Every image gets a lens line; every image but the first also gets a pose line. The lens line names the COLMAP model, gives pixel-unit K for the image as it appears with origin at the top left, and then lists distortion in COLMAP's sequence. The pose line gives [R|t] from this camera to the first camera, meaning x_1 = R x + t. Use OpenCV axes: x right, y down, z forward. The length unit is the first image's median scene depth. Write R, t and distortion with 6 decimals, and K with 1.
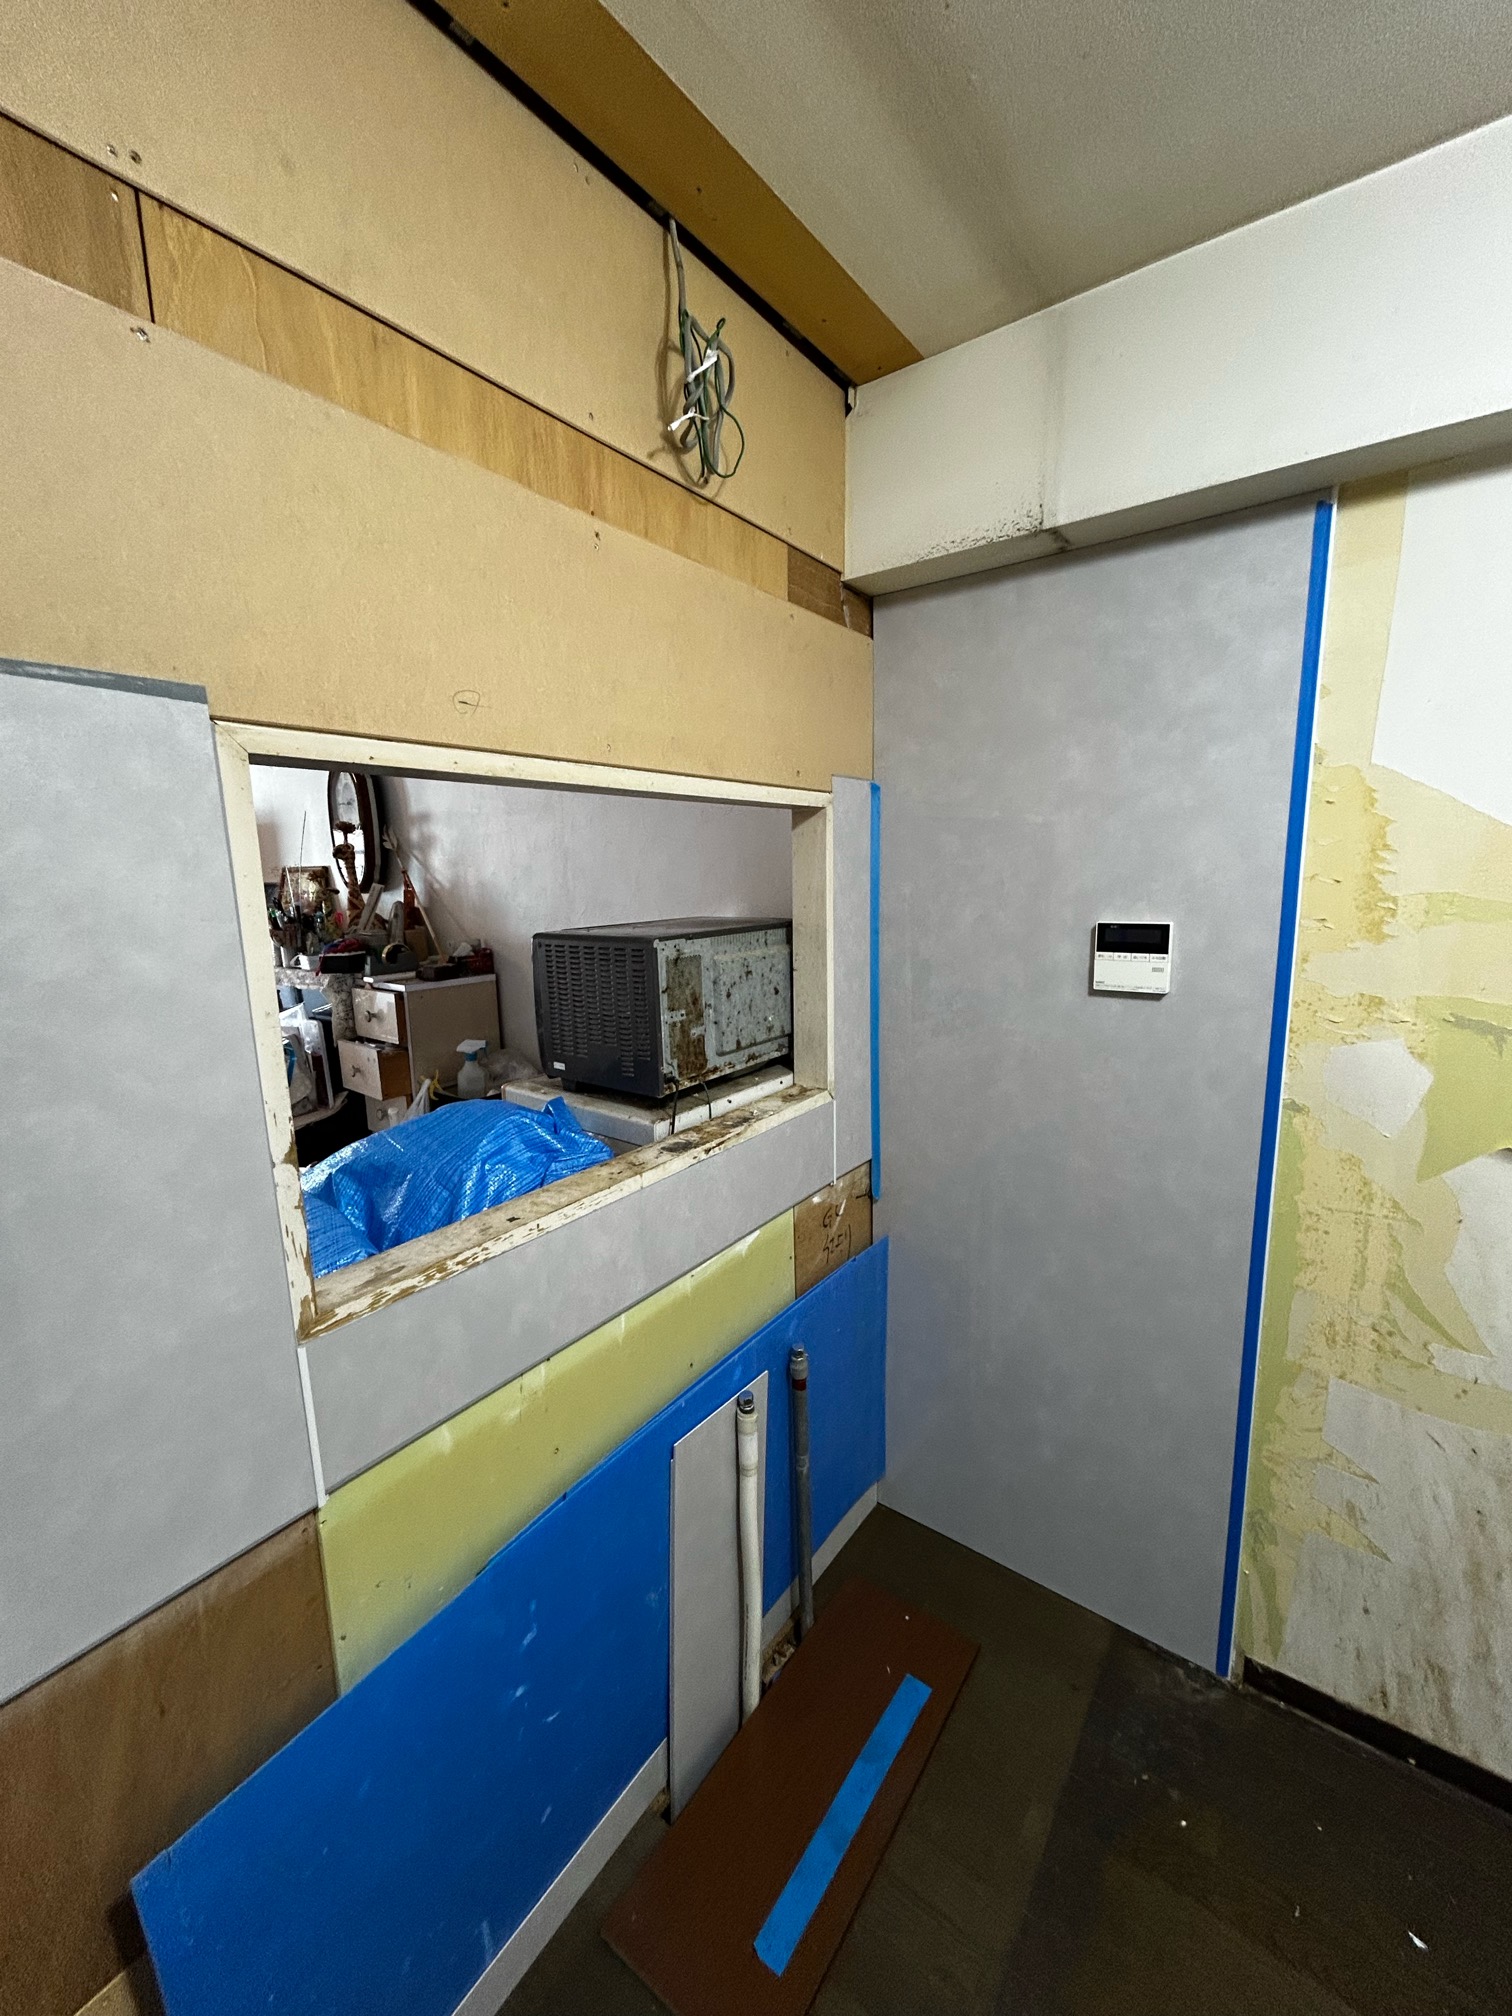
lens RADIAL K [[811.3, 0, 756.0], [0, 811.3, 1008.0], [0, 0, 1]] dist [0.003090, 0.000394]
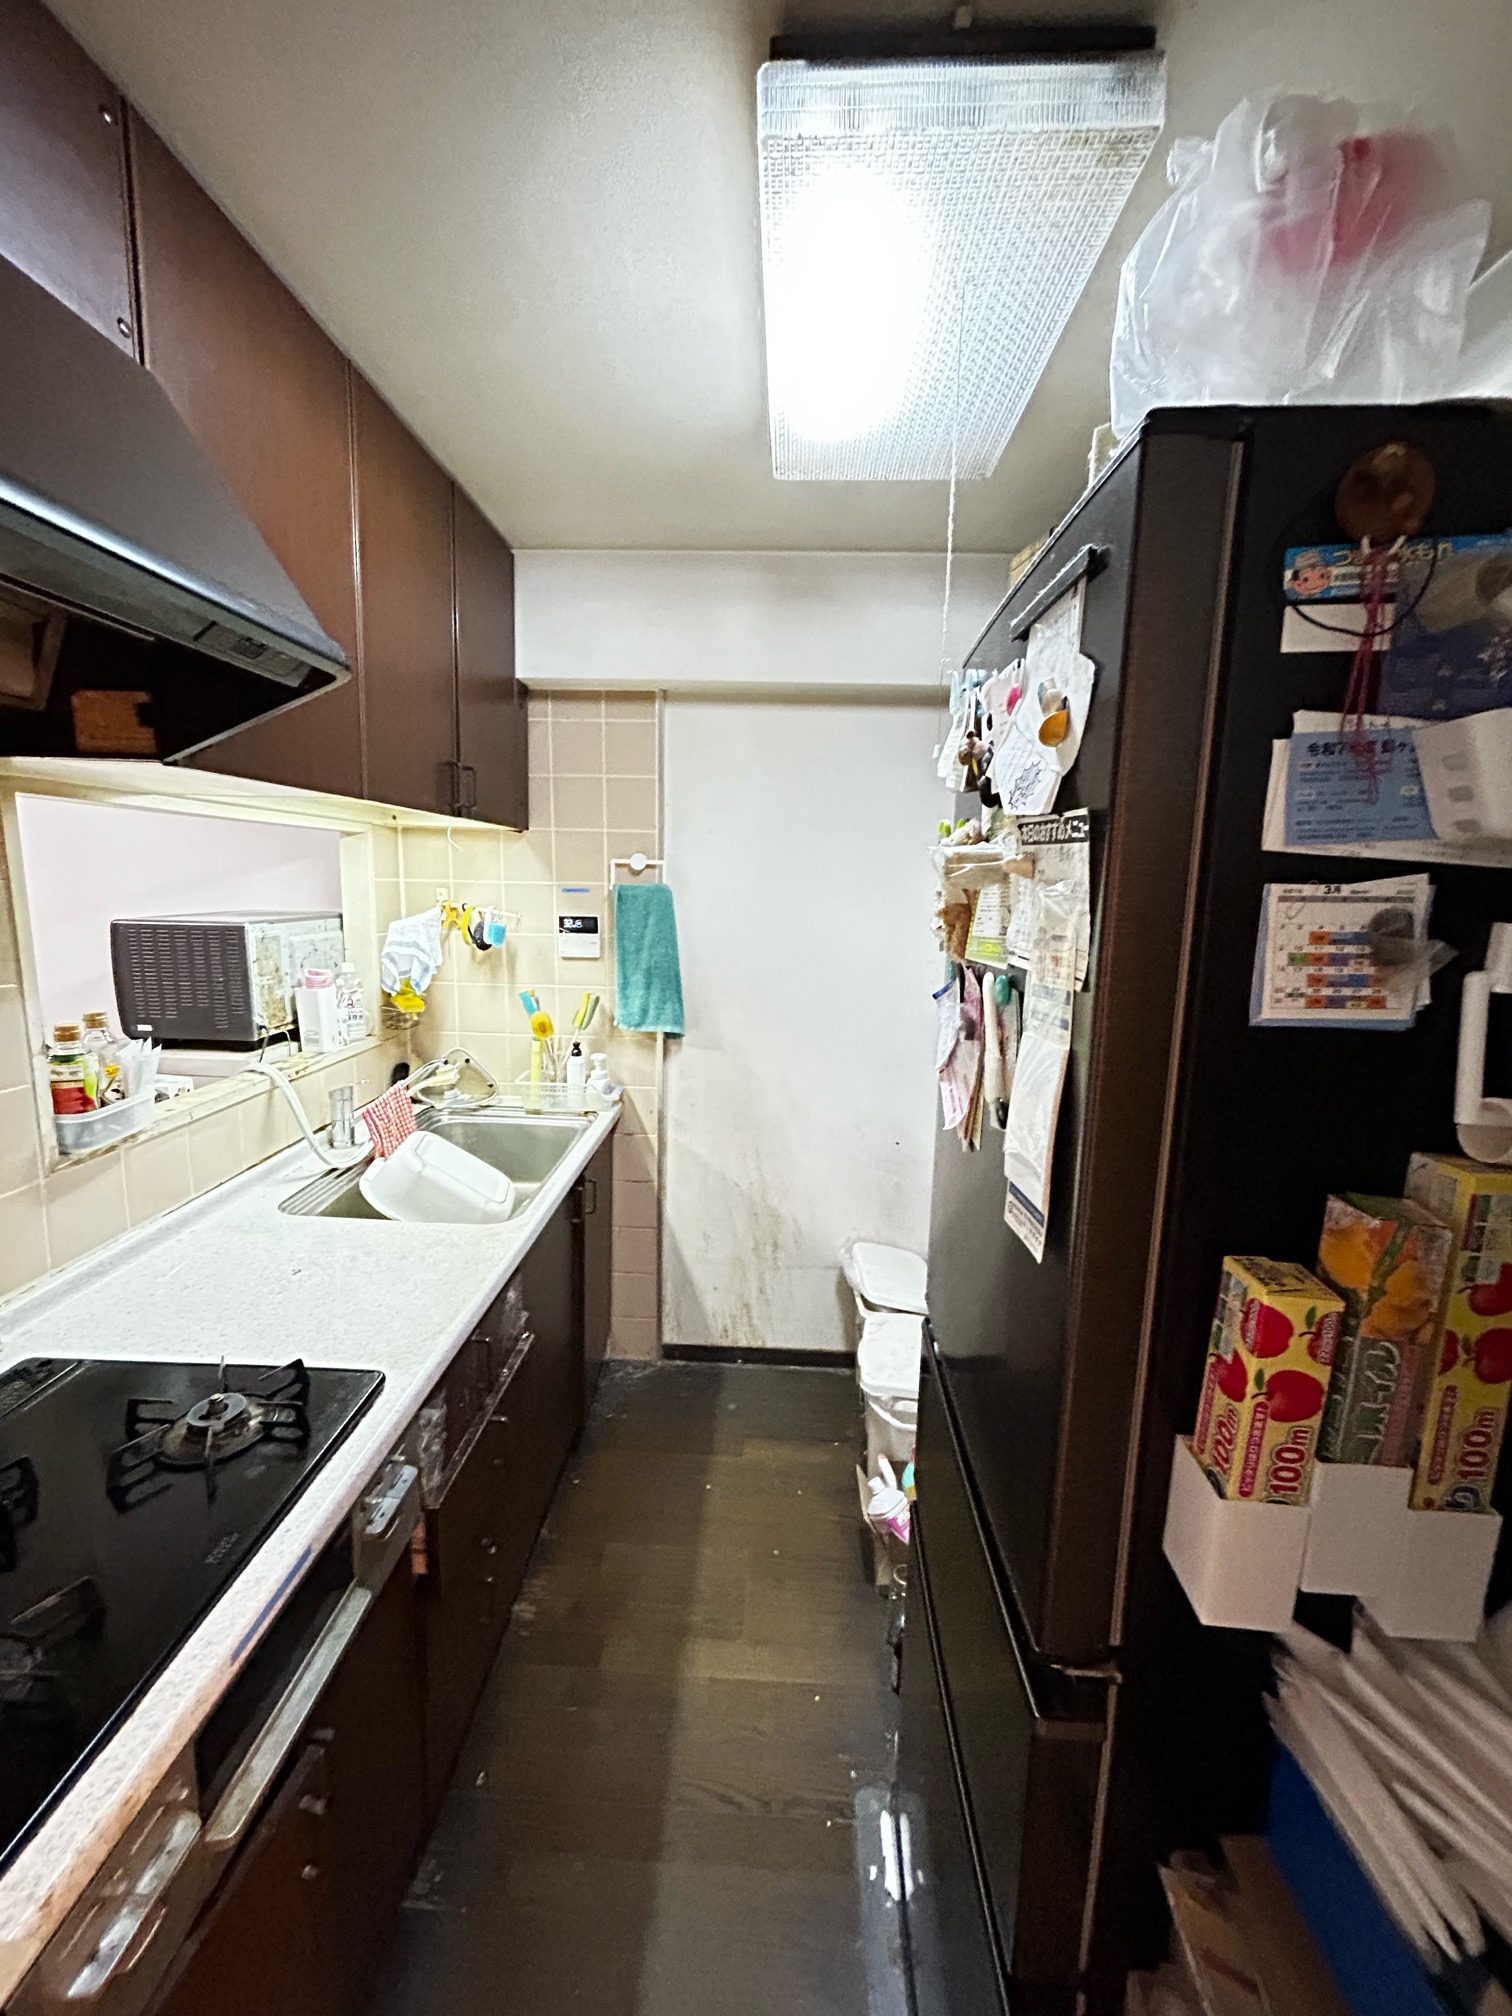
lens RADIAL K [[820.4, 0, 756.0], [0, 820.4, 1008.0], [0, 0, 1]] dist [0.000465, 0.000277]
pose [[0.825331, -0.045956, 0.562776, -0.192617], [0.051233, 0.998666, 0.006416, 0.089116], [-0.562320, 0.023537, 0.826585, -0.594095]]
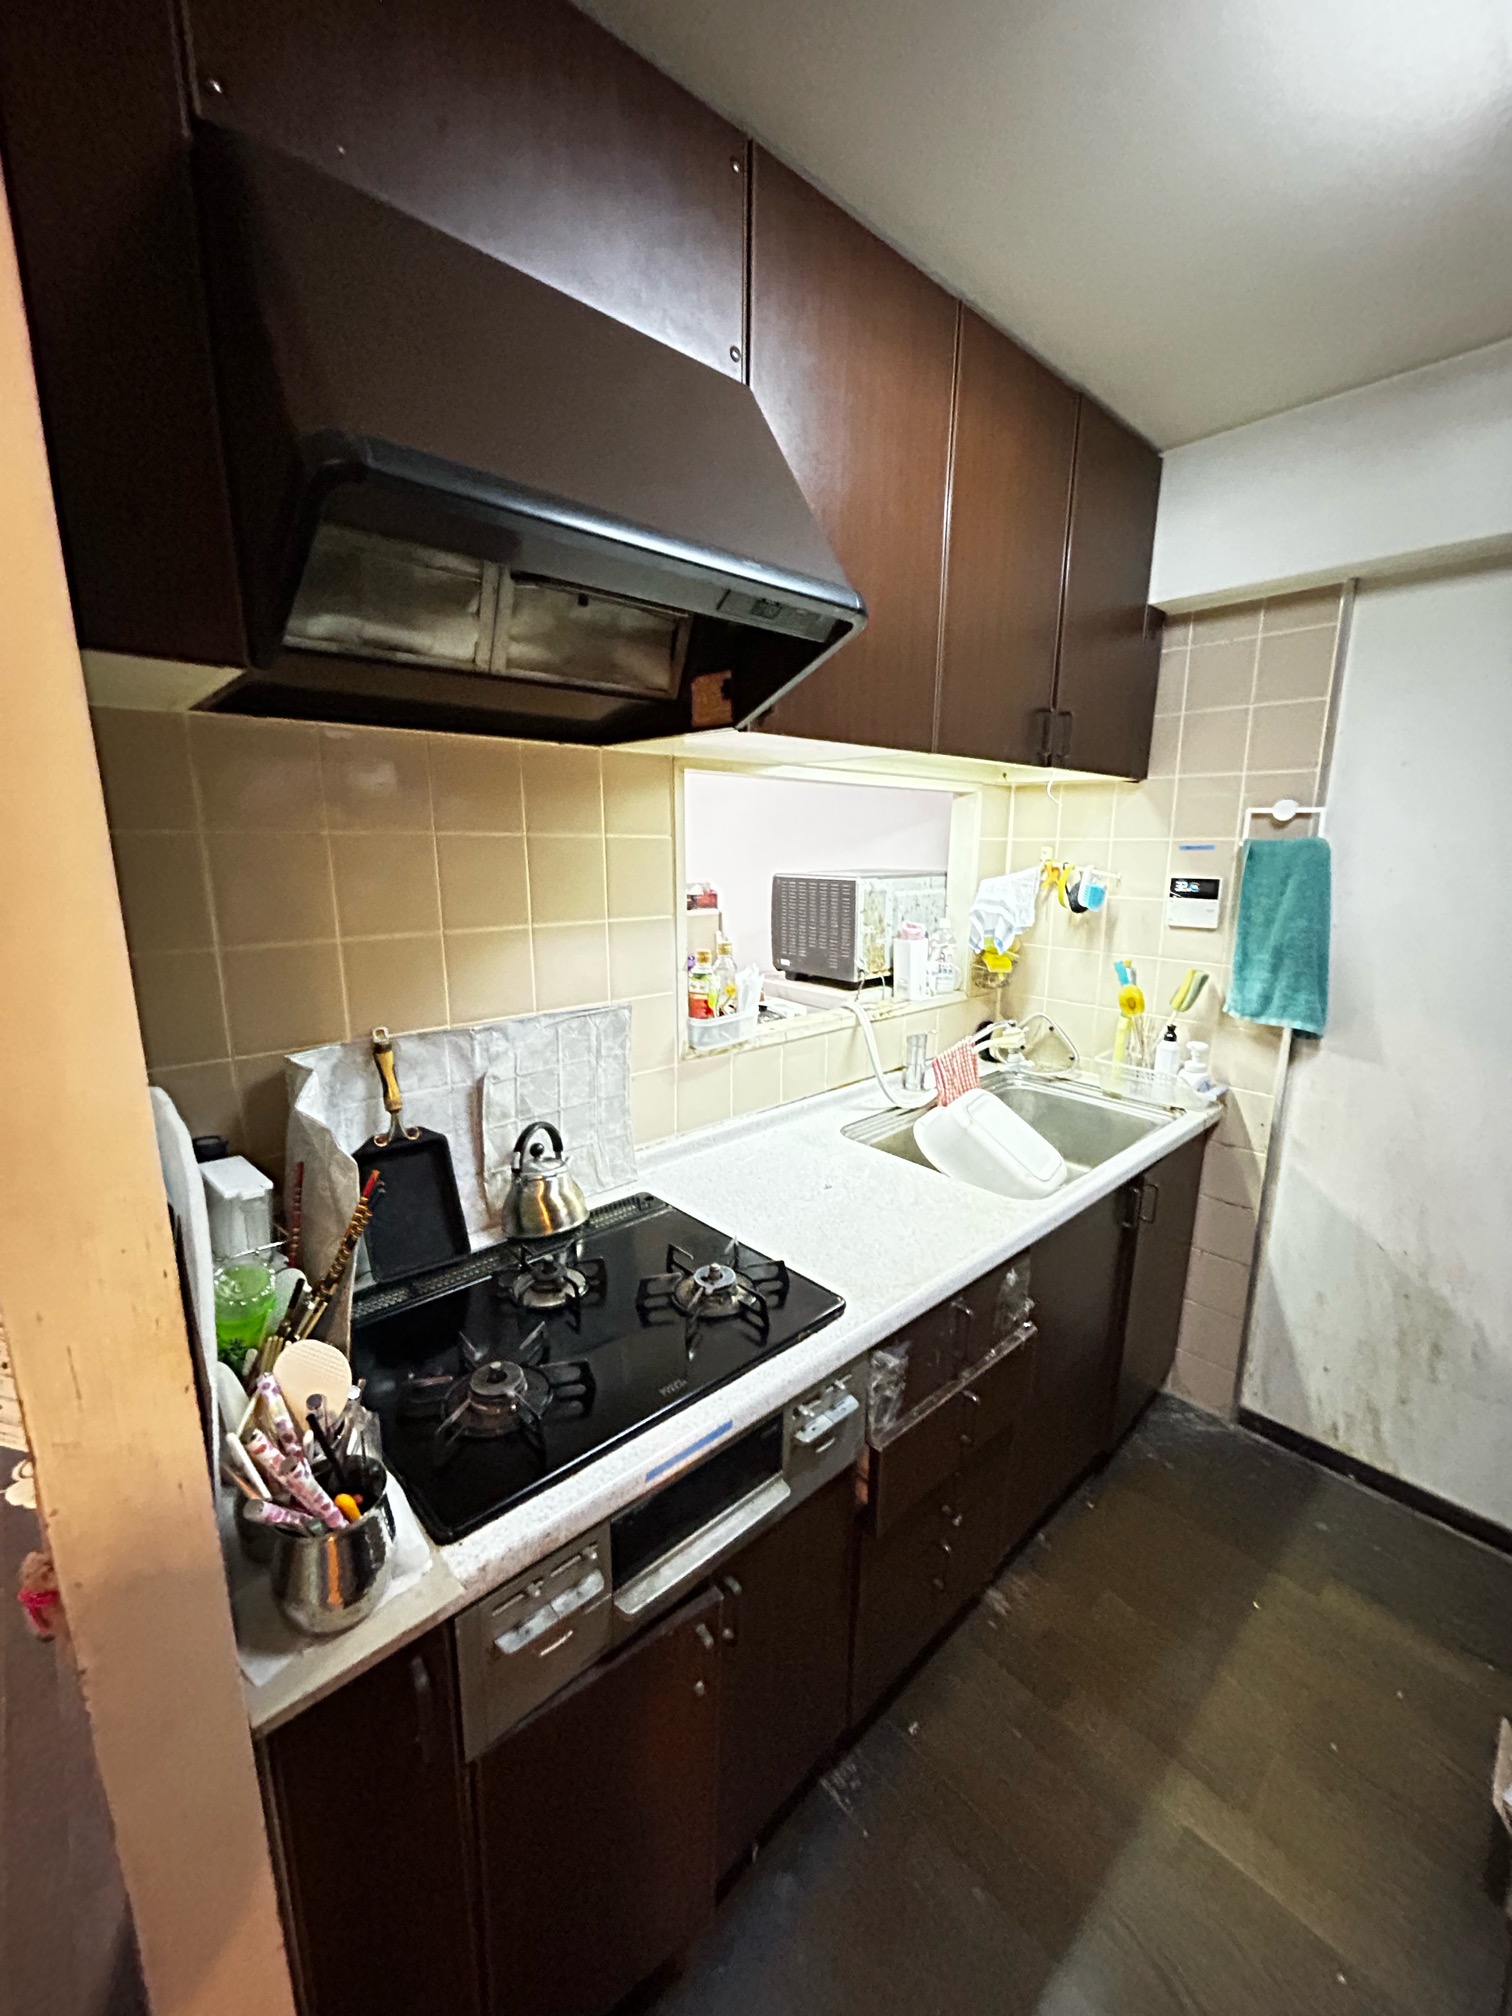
lens RADIAL K [[814.8, 0, 756.0], [0, 814.8, 1008.0], [0, 0, 1]] dist [-0.001368, 0.000232]
pose [[0.980744, 0.068737, -0.182800, -0.014457], [-0.061240, 0.997046, 0.046356, 0.098905], [0.185446, -0.034269, 0.982057, -0.545045]]
